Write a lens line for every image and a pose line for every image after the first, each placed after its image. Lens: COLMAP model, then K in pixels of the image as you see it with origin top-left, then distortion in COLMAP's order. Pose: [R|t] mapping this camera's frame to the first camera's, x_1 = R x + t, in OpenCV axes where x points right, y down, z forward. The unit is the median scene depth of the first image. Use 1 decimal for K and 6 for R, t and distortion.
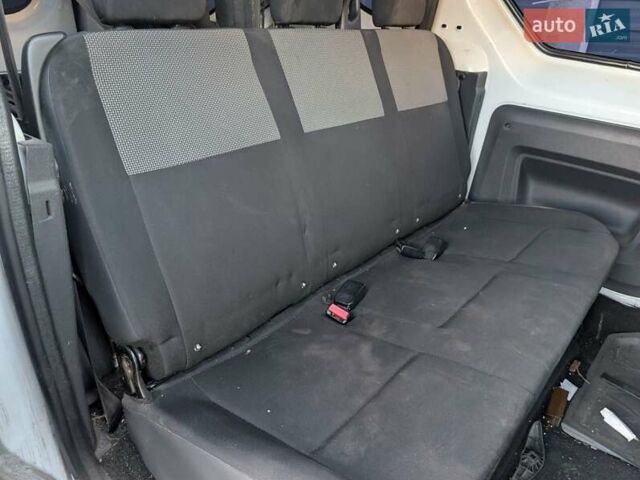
lens RADIAL K [[463.2, 0, 316.2], [0, 463.2, 237.9], [0, 0, 1]] dist [0.003317, -0.001368]
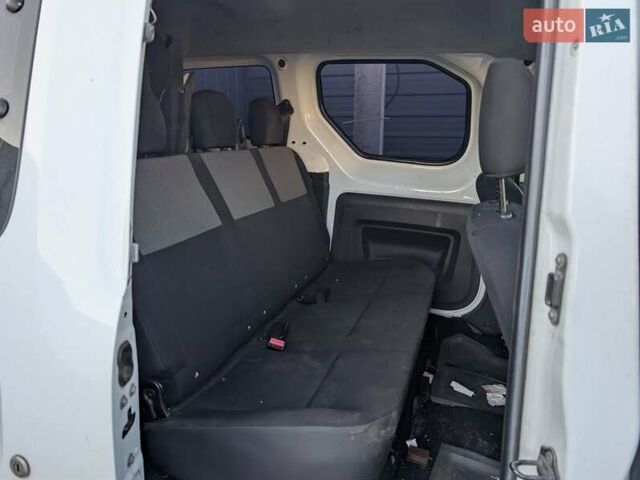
lens RADIAL K [[523.5, 0, 293.3], [0, 523.5, 240.3], [0, 0, 1]] dist [0.009405, 0.000511]
pose [[0.930908, -0.109045, 0.348597, -0.353403], [0.181684, 0.966190, -0.182942, 0.135960], [-0.316862, 0.233637, 0.919245, -0.442767]]
